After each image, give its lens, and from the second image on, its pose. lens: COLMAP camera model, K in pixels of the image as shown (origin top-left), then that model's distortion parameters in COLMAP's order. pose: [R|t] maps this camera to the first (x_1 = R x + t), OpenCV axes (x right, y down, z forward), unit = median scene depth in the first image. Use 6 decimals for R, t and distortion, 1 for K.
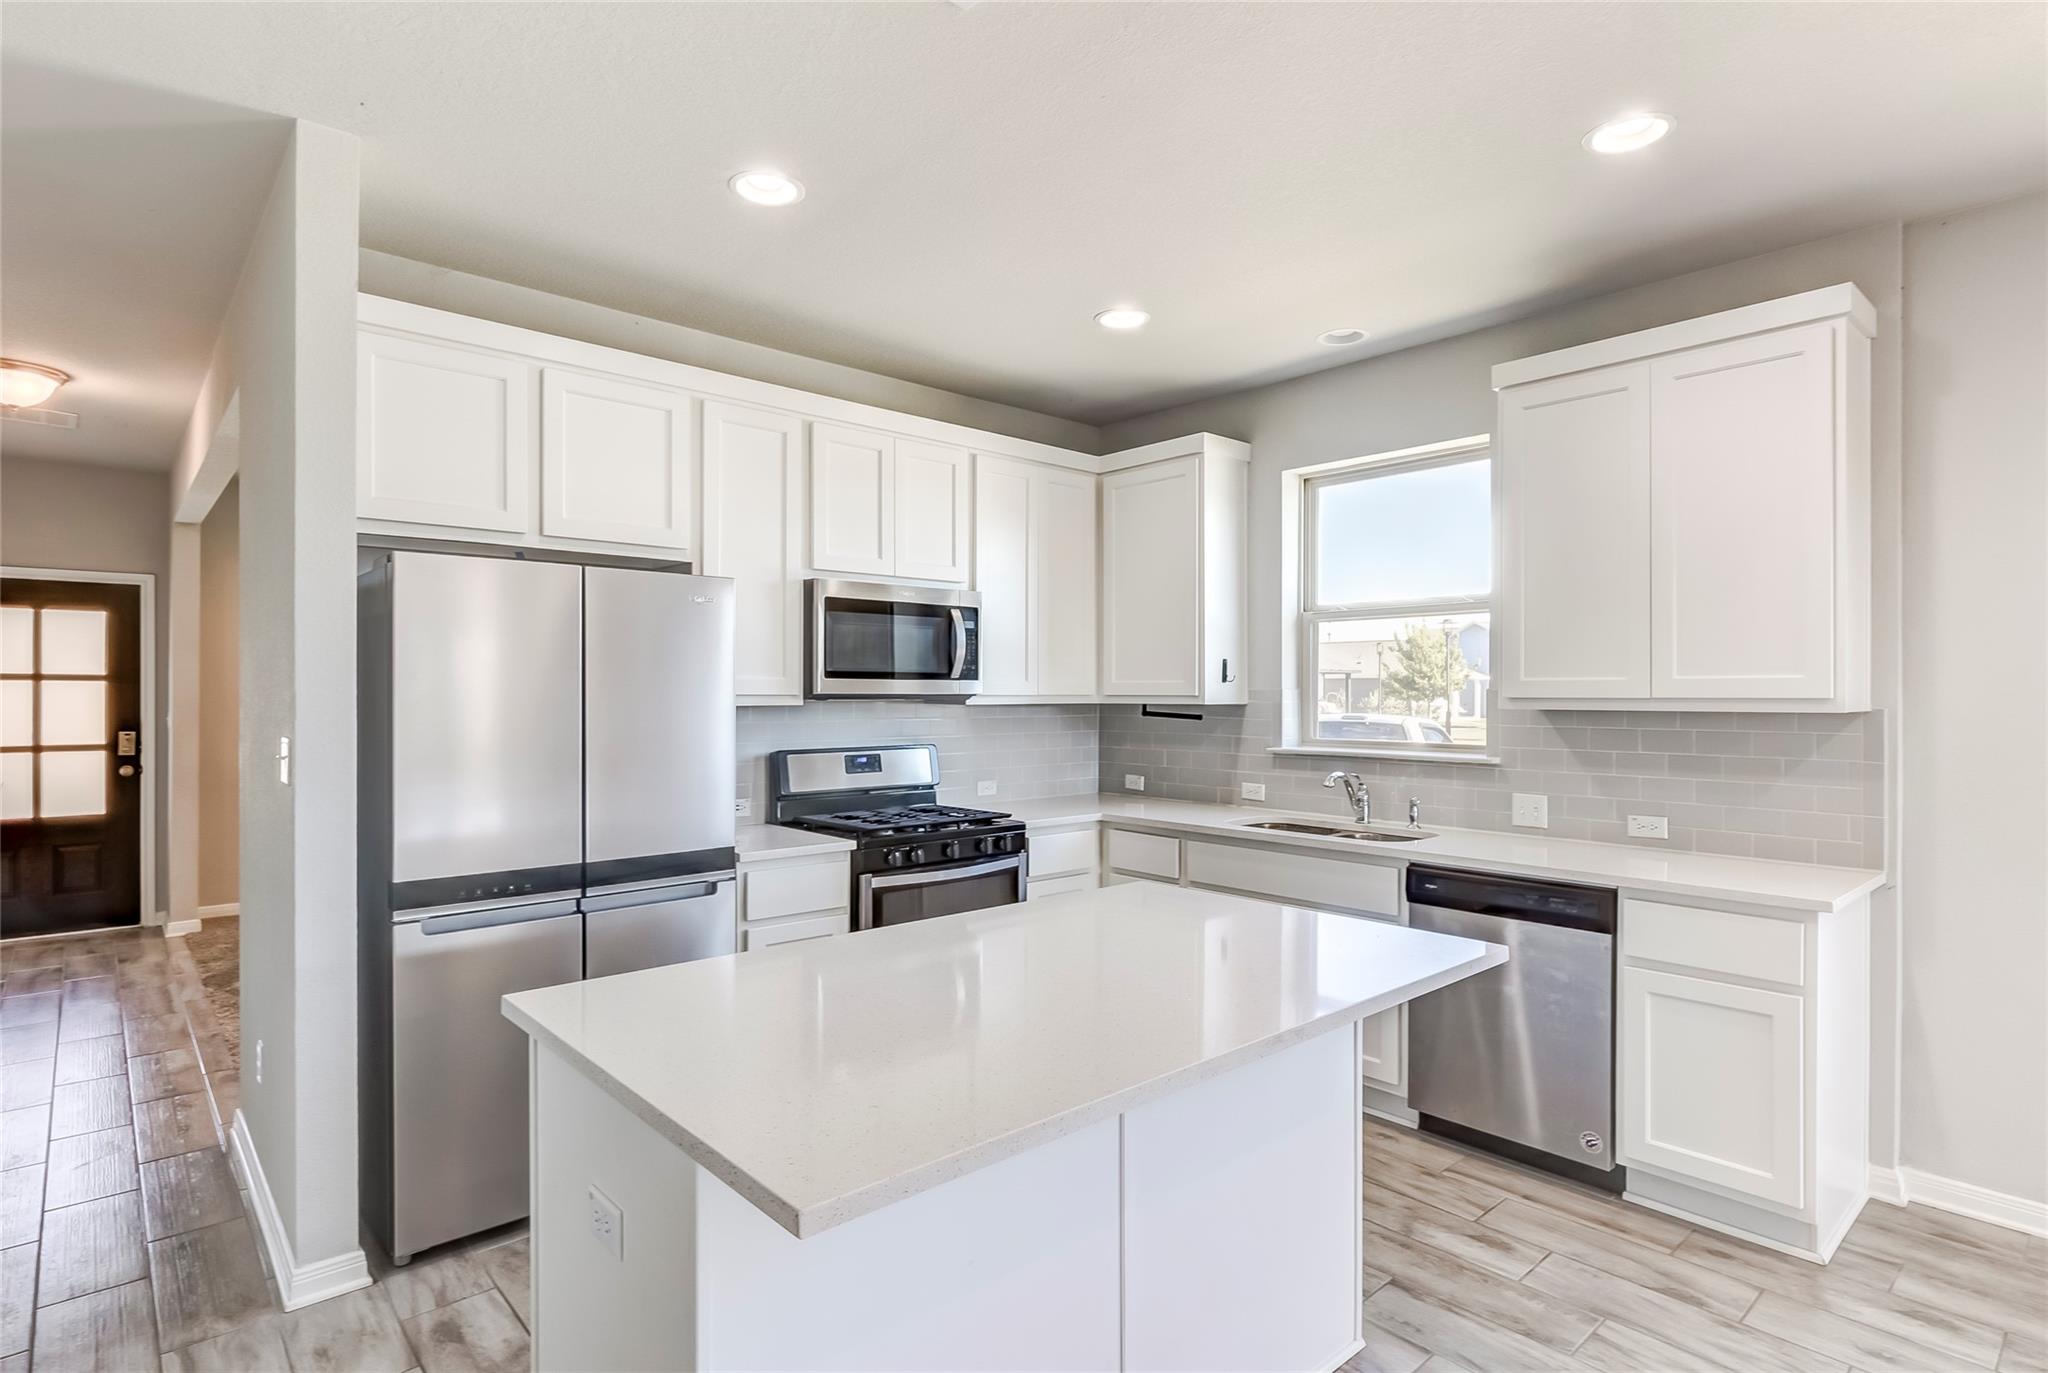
lens RADIAL K [[1053.9, 0, 1020.5], [0, 1053.9, 689.4], [0, 0, 1]] dist [-0.003715, -0.000900]
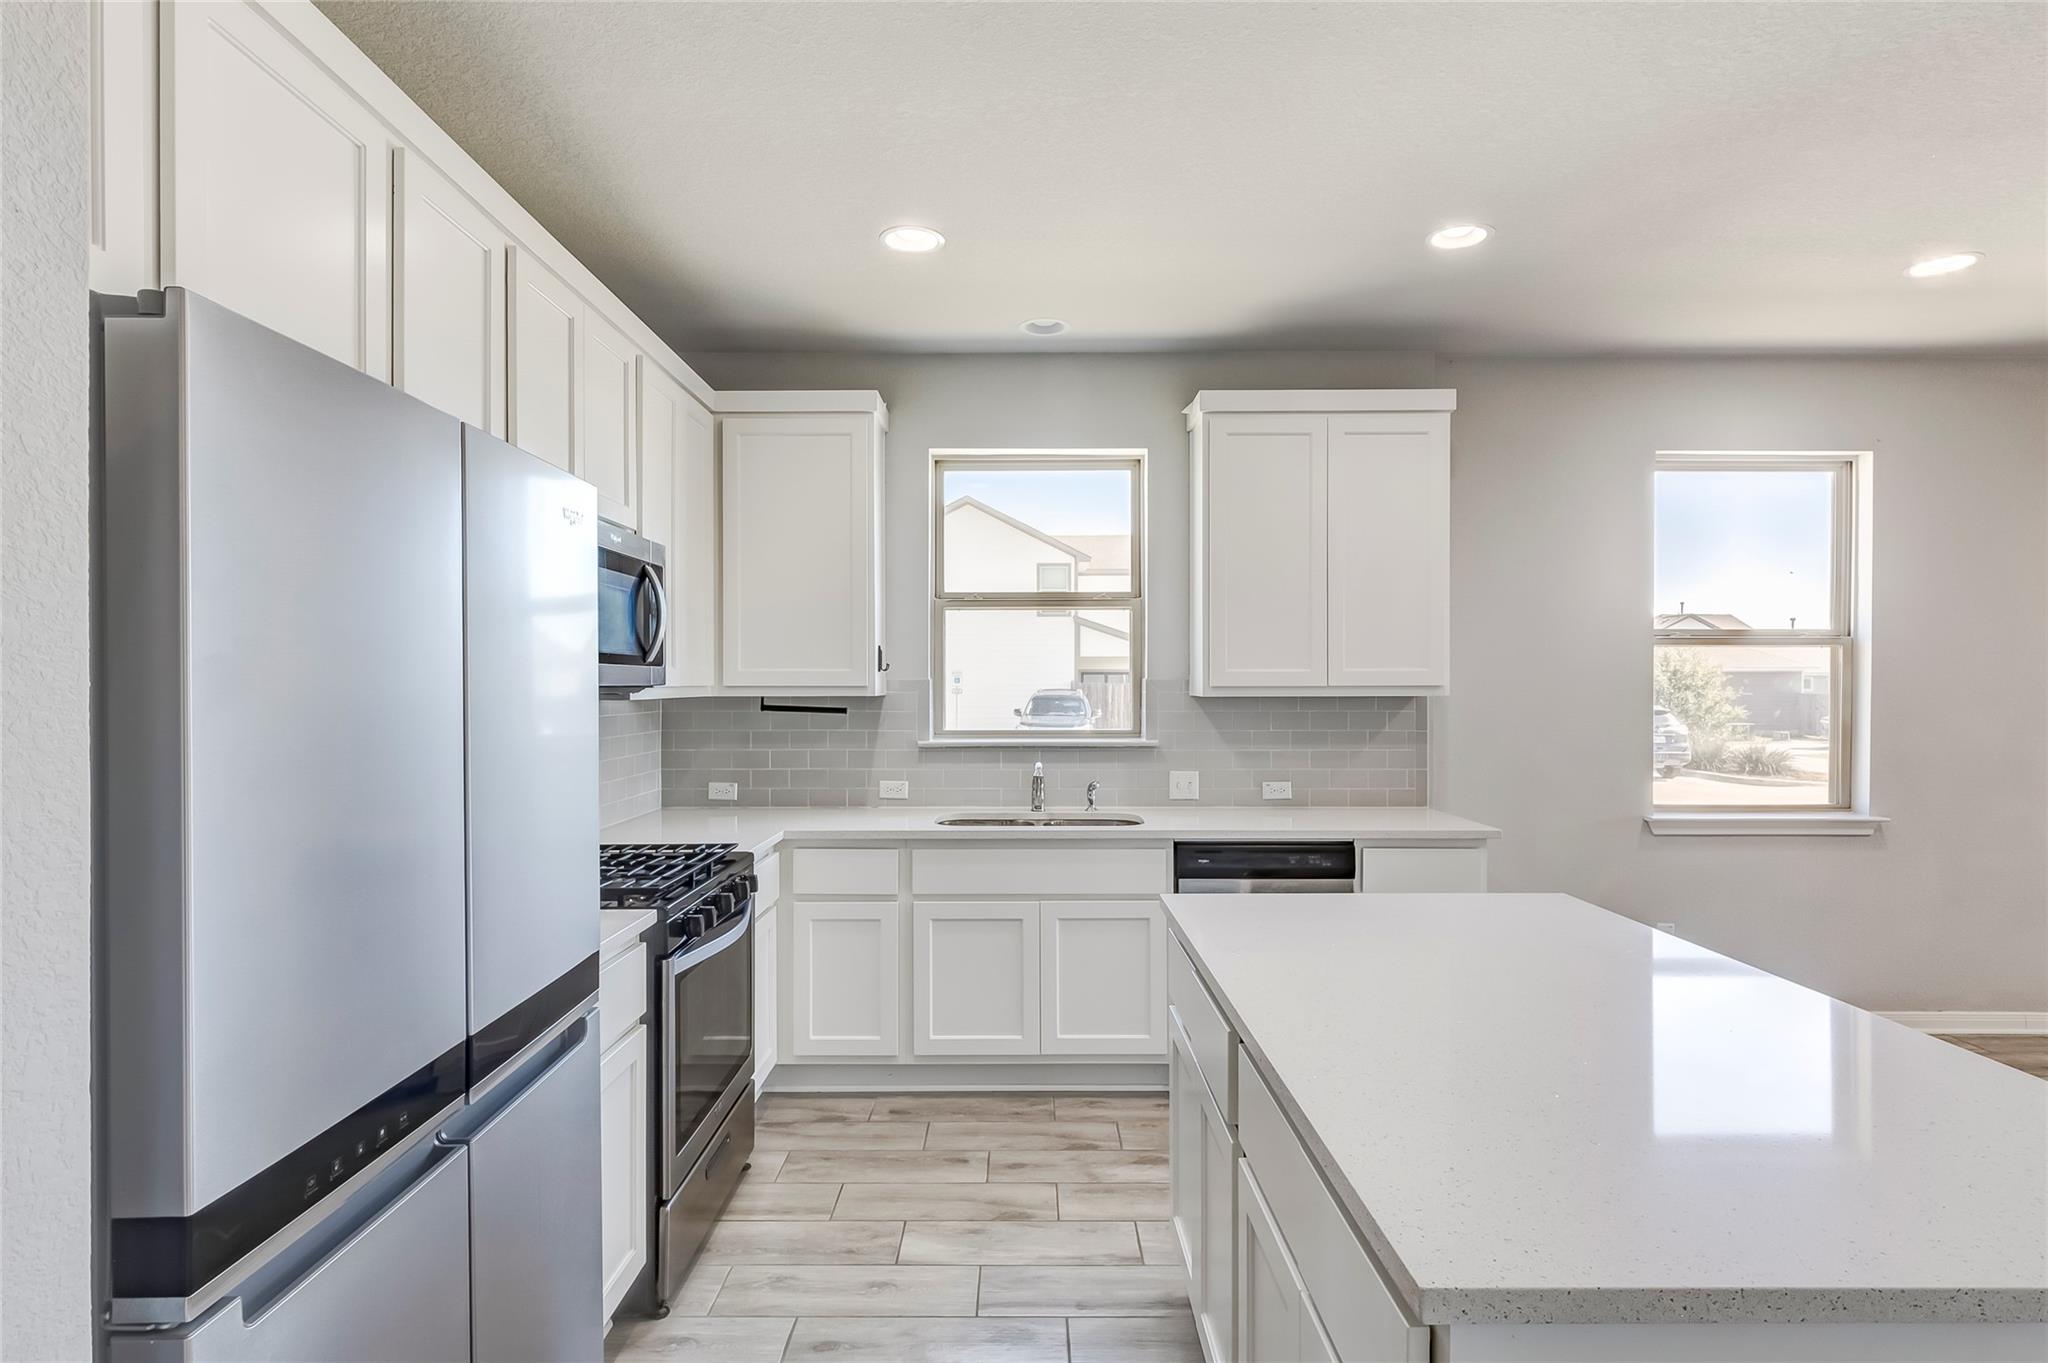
lens RADIAL K [[1025.4, 0, 1024.0], [0, 1025.4, 681.5], [0, 0, 1]] dist [-0.000228, 0.000079]
pose [[0.670846, -0.002309, 0.741593, -0.418705], [0.001164, 0.999997, 0.002060, 0.000319], [-0.741596, -0.000518, 0.670847, 0.353090]]
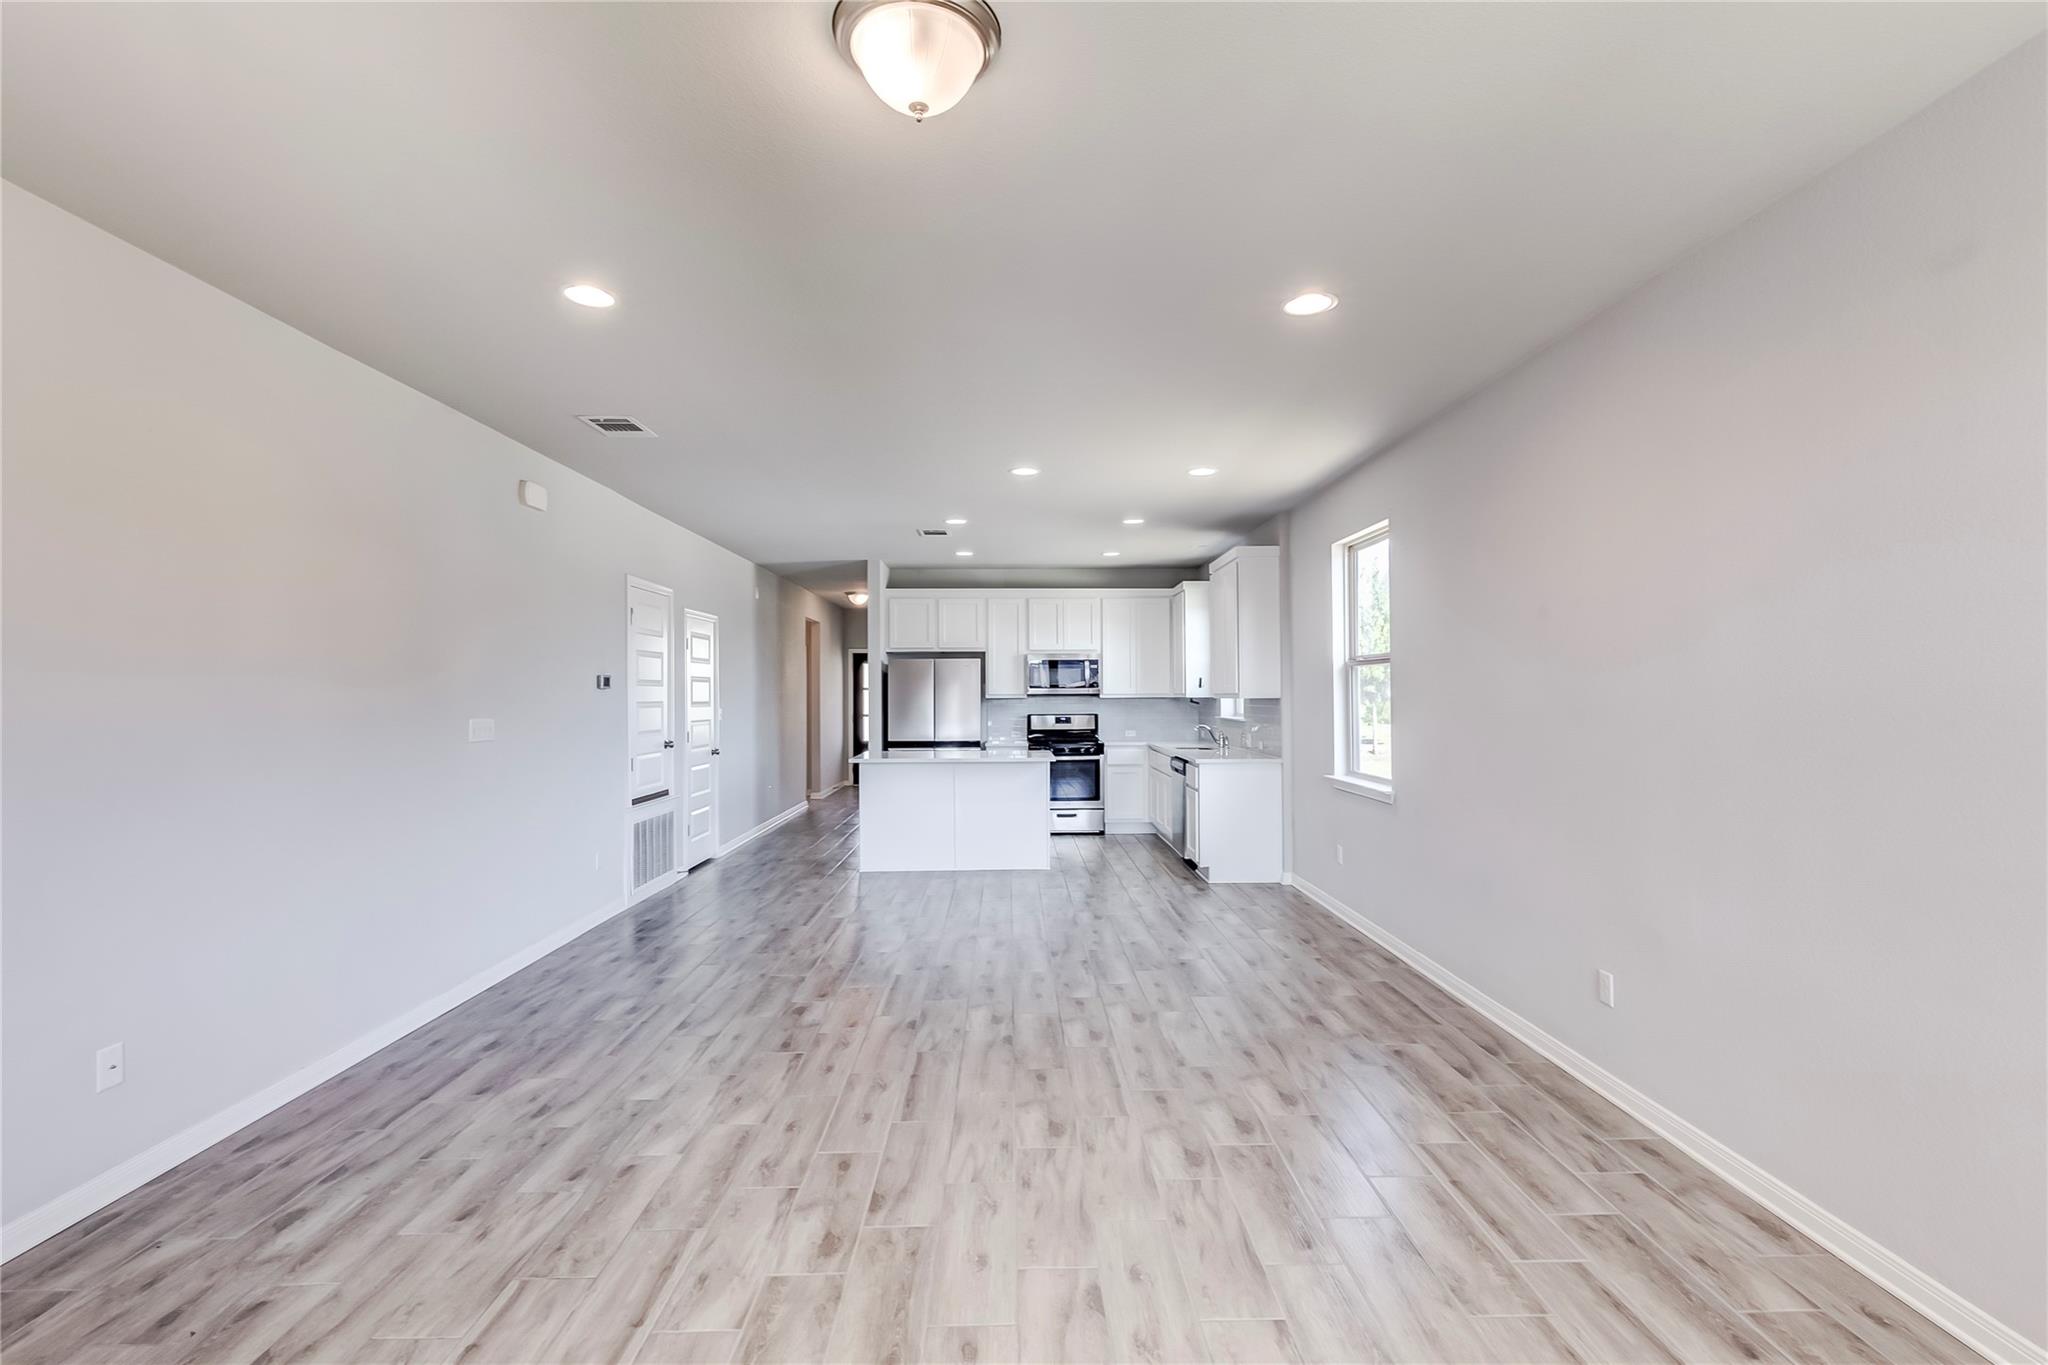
lens RADIAL K [[927.5, 0, 1026.5], [0, 927.5, 686.2], [0, 0, 1]] dist [0.001394, 0.000558]
pose [[0.752005, -0.012650, -0.659036, 1.378059], [0.009185, 0.999920, -0.008712, 0.004194], [0.659094, 0.000499, 0.752061, -0.850844]]
